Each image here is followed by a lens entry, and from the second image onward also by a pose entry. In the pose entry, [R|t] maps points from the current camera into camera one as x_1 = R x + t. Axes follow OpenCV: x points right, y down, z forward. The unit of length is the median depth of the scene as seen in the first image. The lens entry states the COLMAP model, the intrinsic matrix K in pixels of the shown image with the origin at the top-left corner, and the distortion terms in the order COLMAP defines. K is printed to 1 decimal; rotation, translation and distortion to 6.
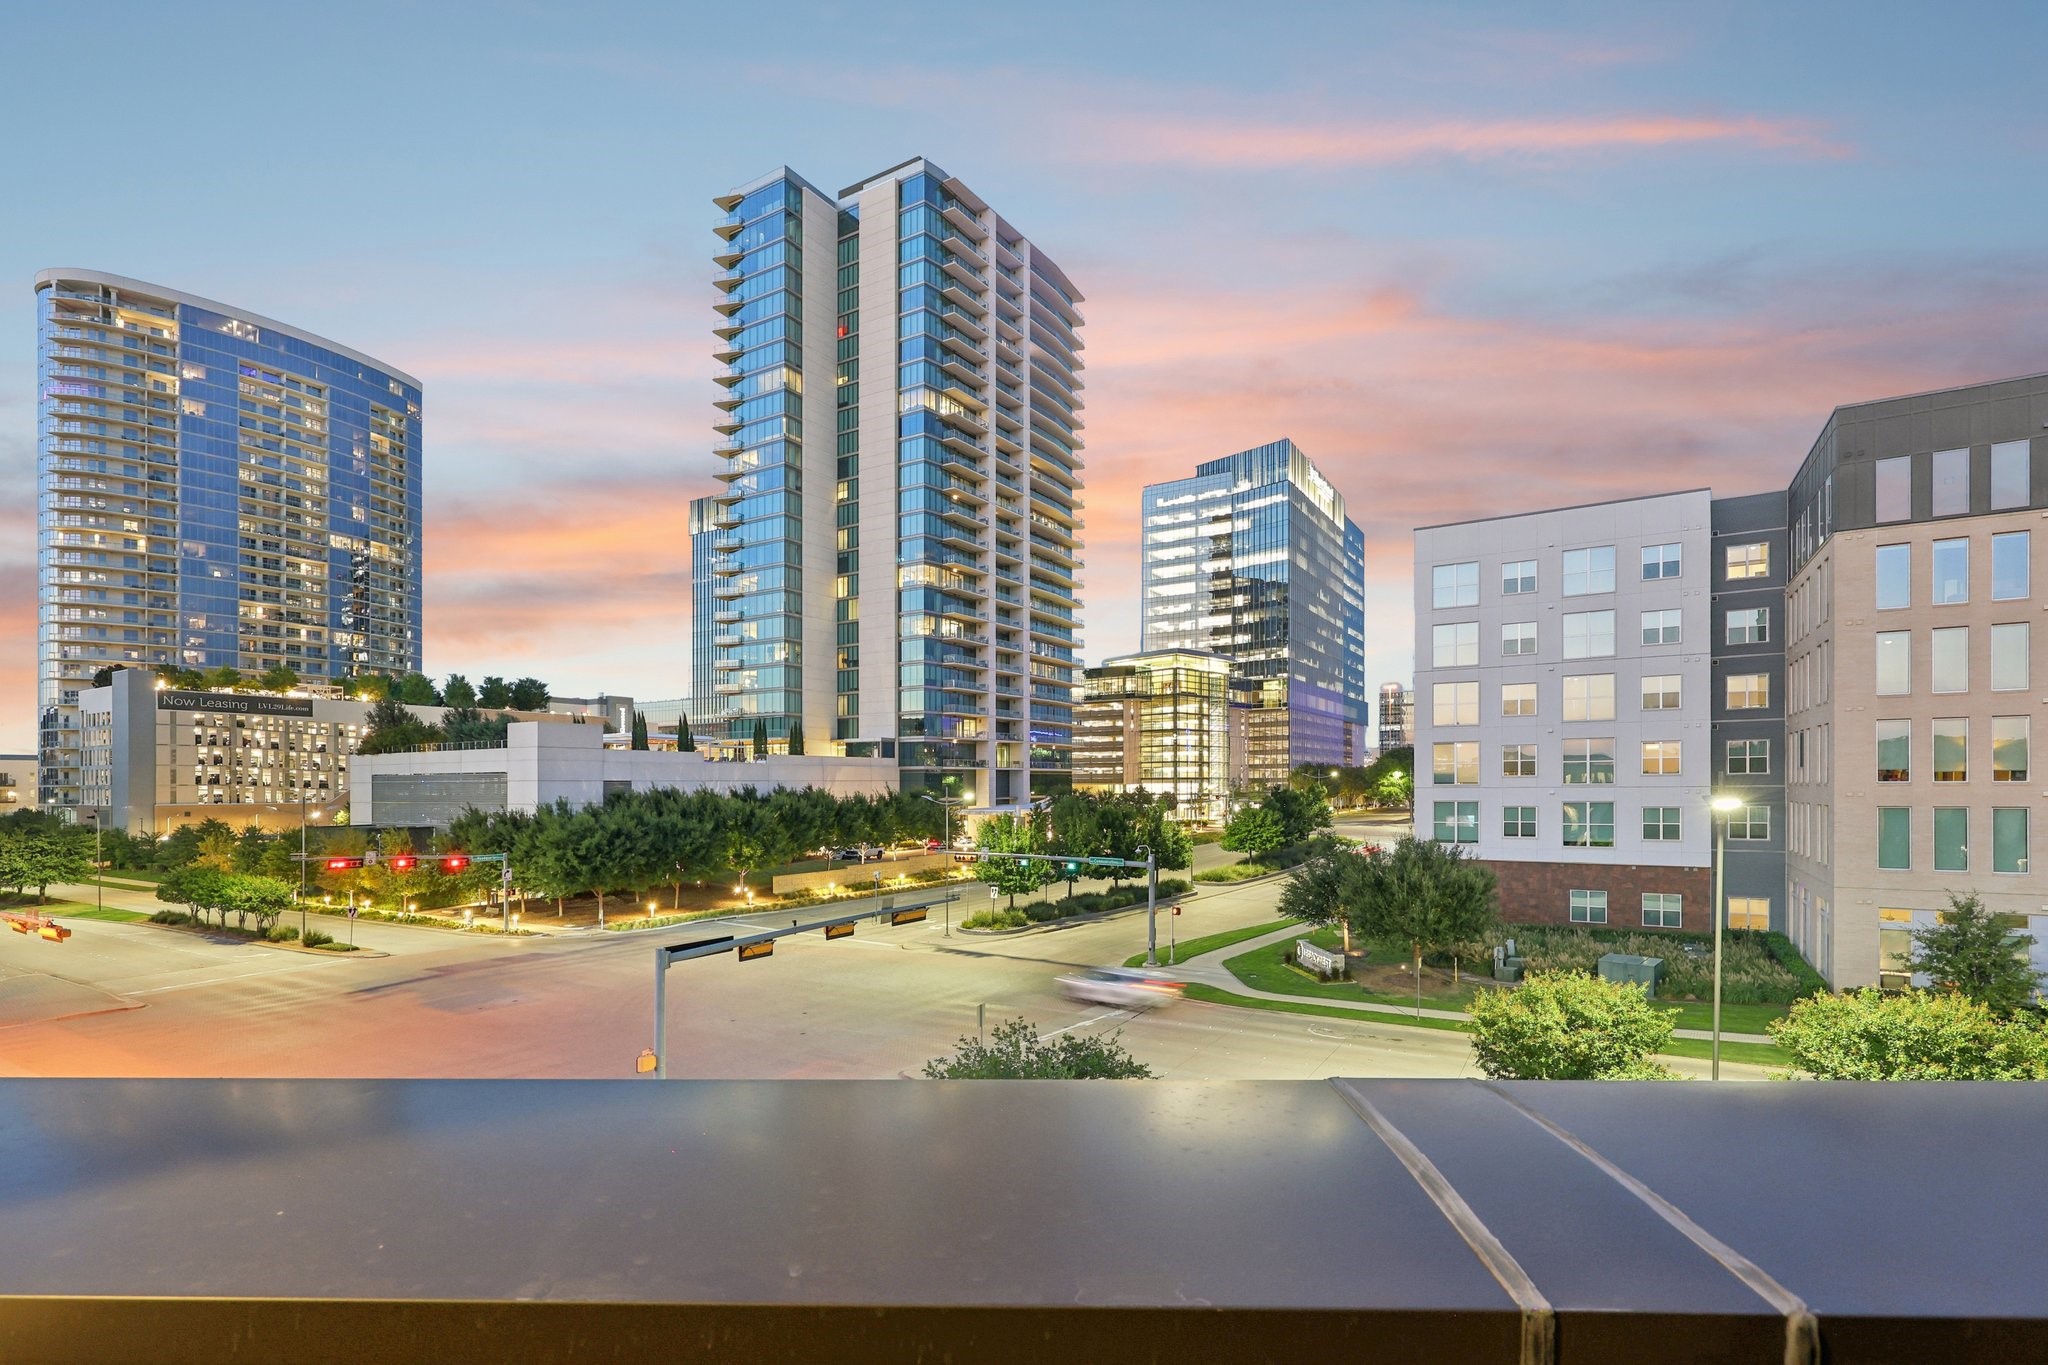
lens RADIAL K [[939.3, 0, 1068.6], [0, 939.3, 792.4], [0, 0, 1]] dist [-0.001454, -0.000524]
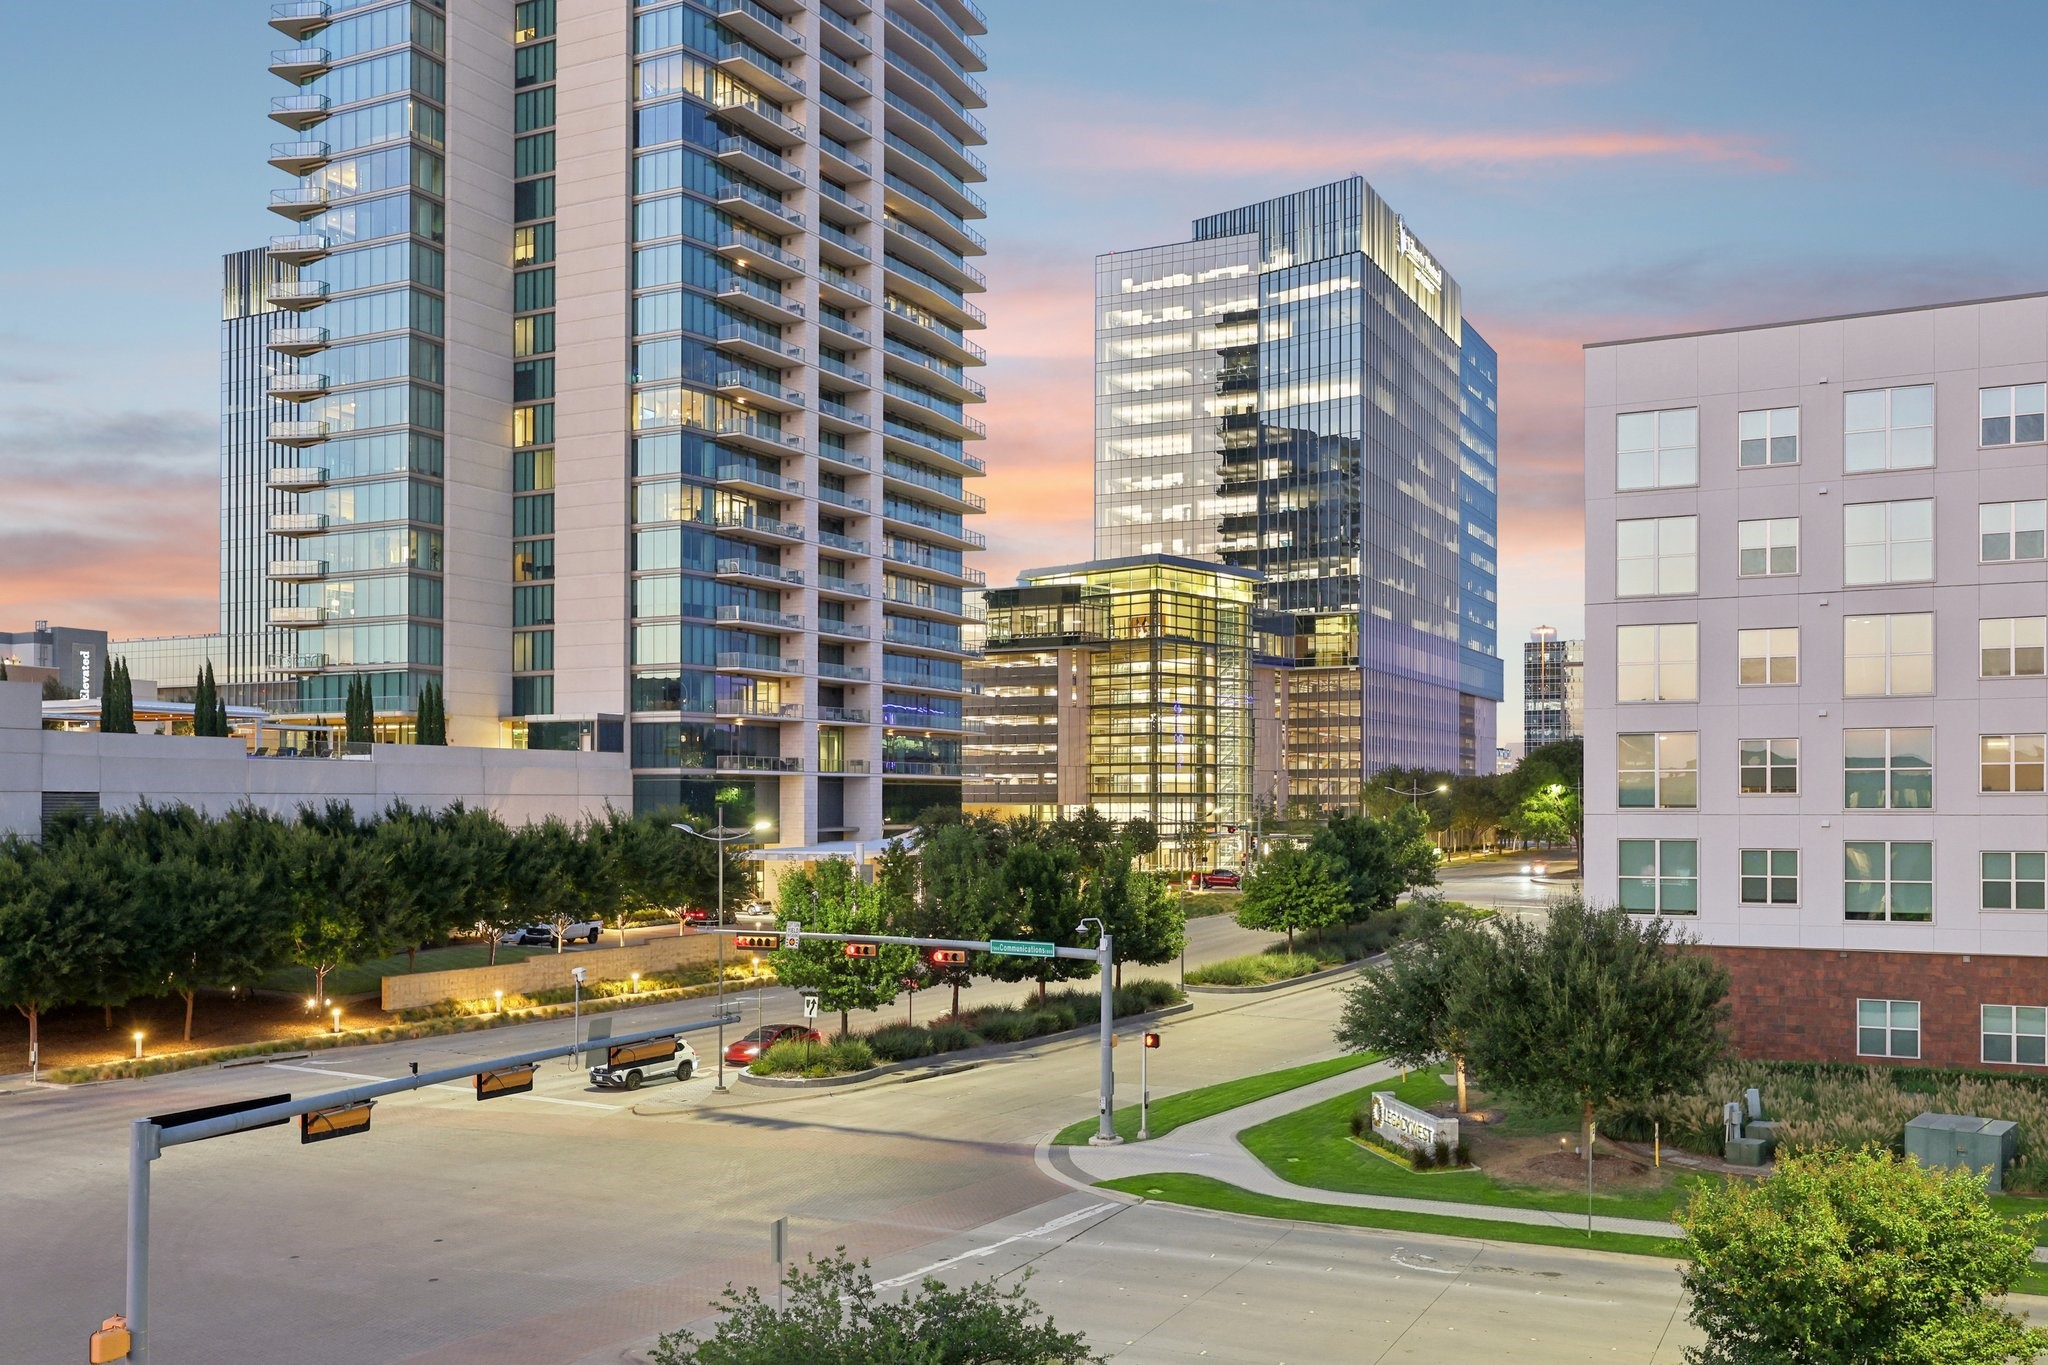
lens RADIAL K [[1743.5, 0, 1088.0], [0, 1743.5, 800.3], [0, 0, 1]] dist [-0.006322, 0.011723]
pose [[0.997188, 0.006248, 0.074676, 0.002481], [-0.005419, 0.999922, -0.011294, -0.000030], [-0.074741, 0.010858, 0.997144, 0.003583]]
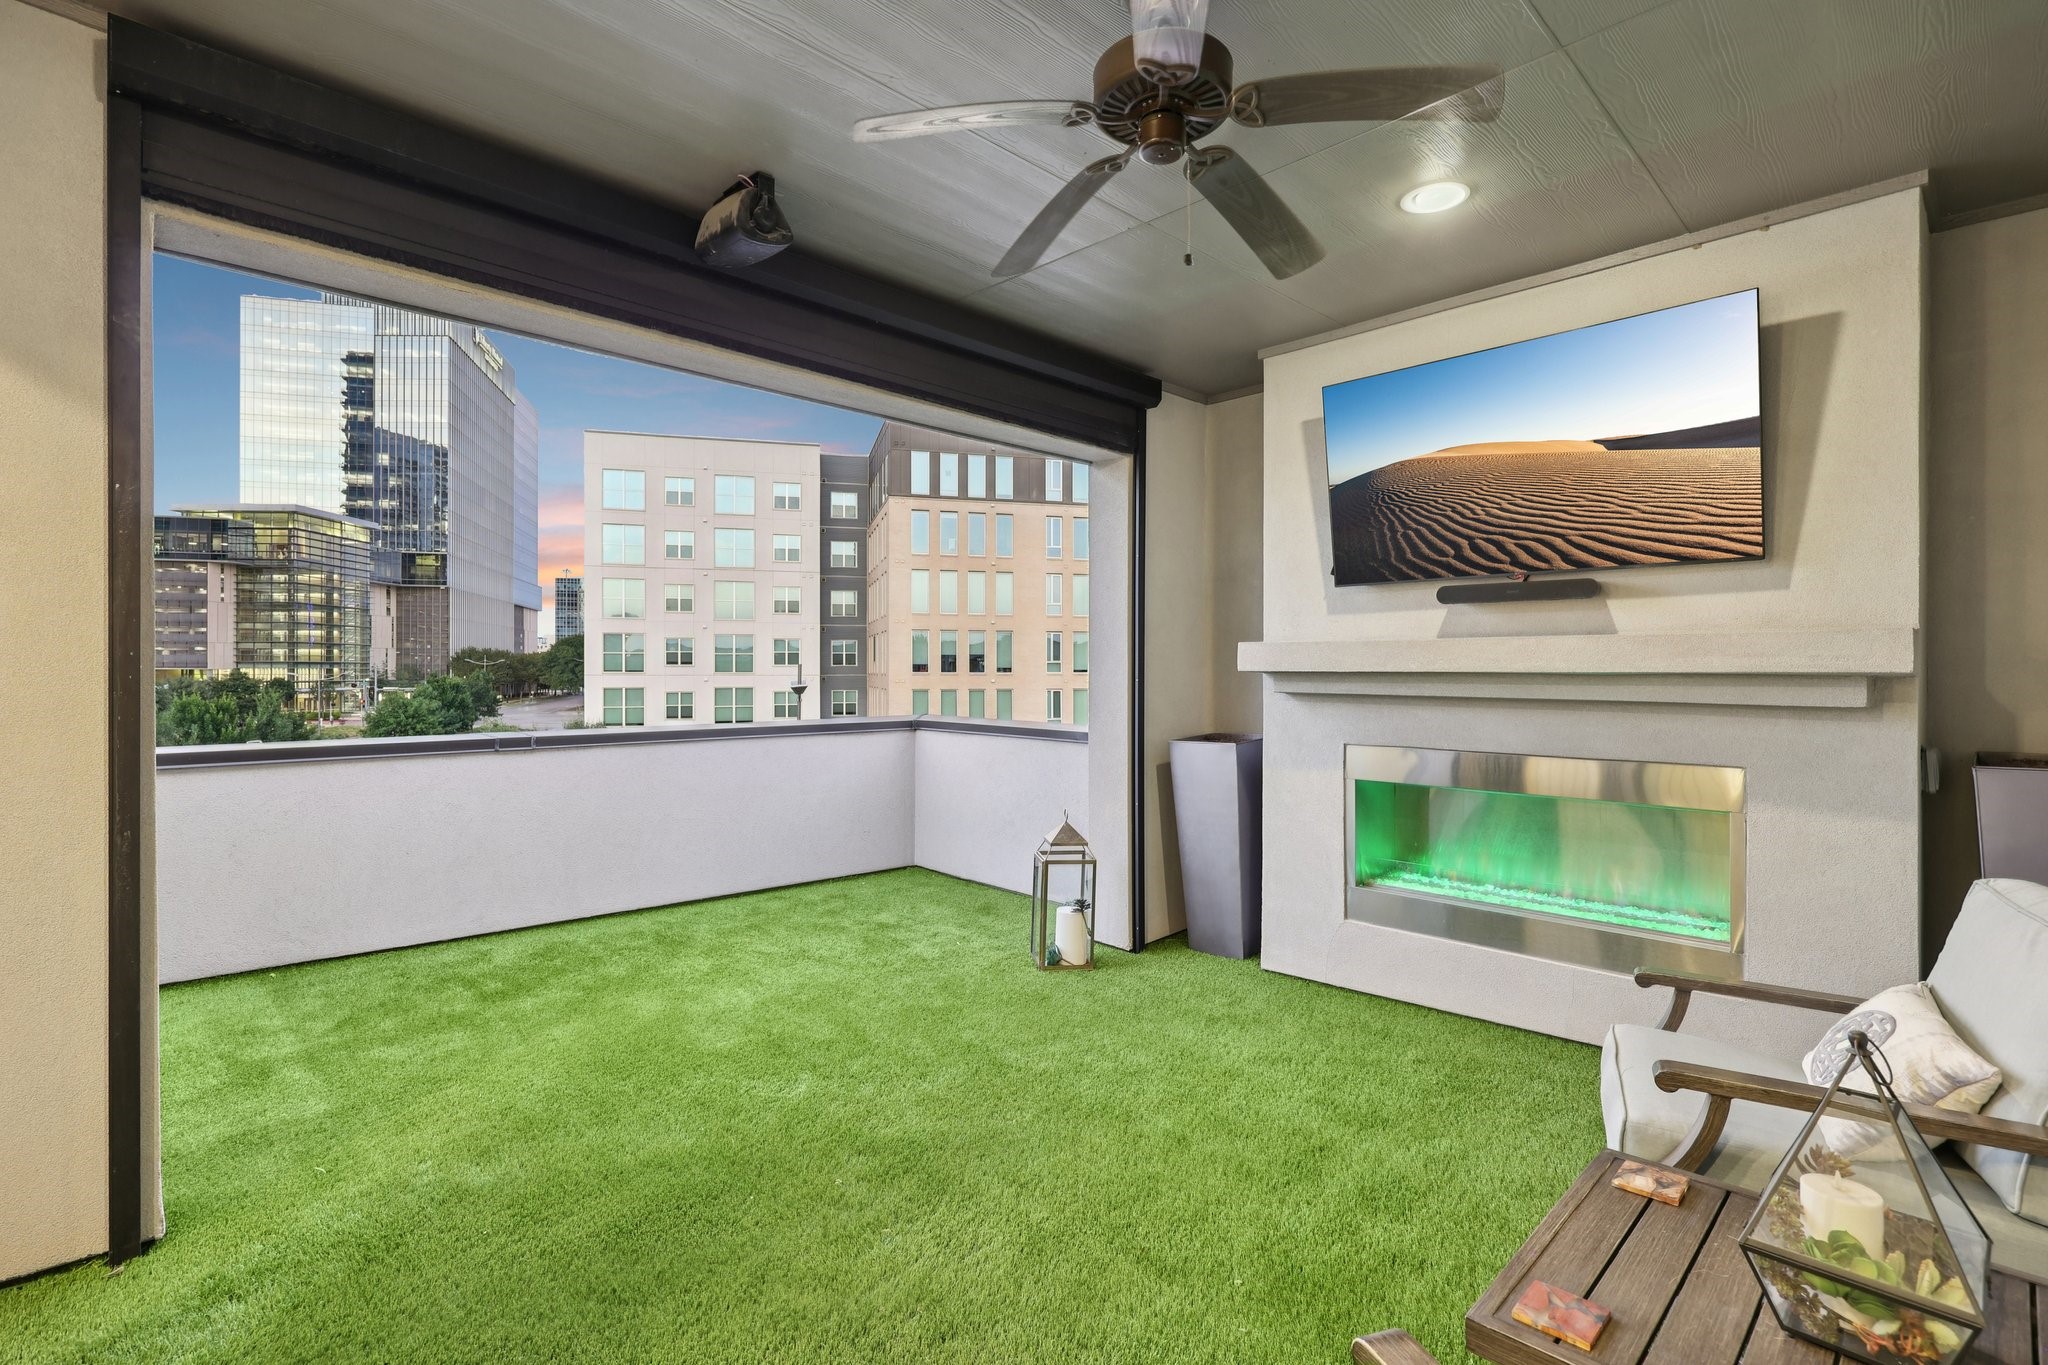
lens RADIAL K [[964.2, 0, 1032.1], [0, 964.2, 679.6], [0, 0, 1]] dist [0.000885, 0.000305]
pose [[0.714737, 0.001376, 0.699392, -0.045430], [-0.001160, 0.999999, -0.000783, 0.000101], [-0.699392, -0.000252, 0.714738, -0.191070]]
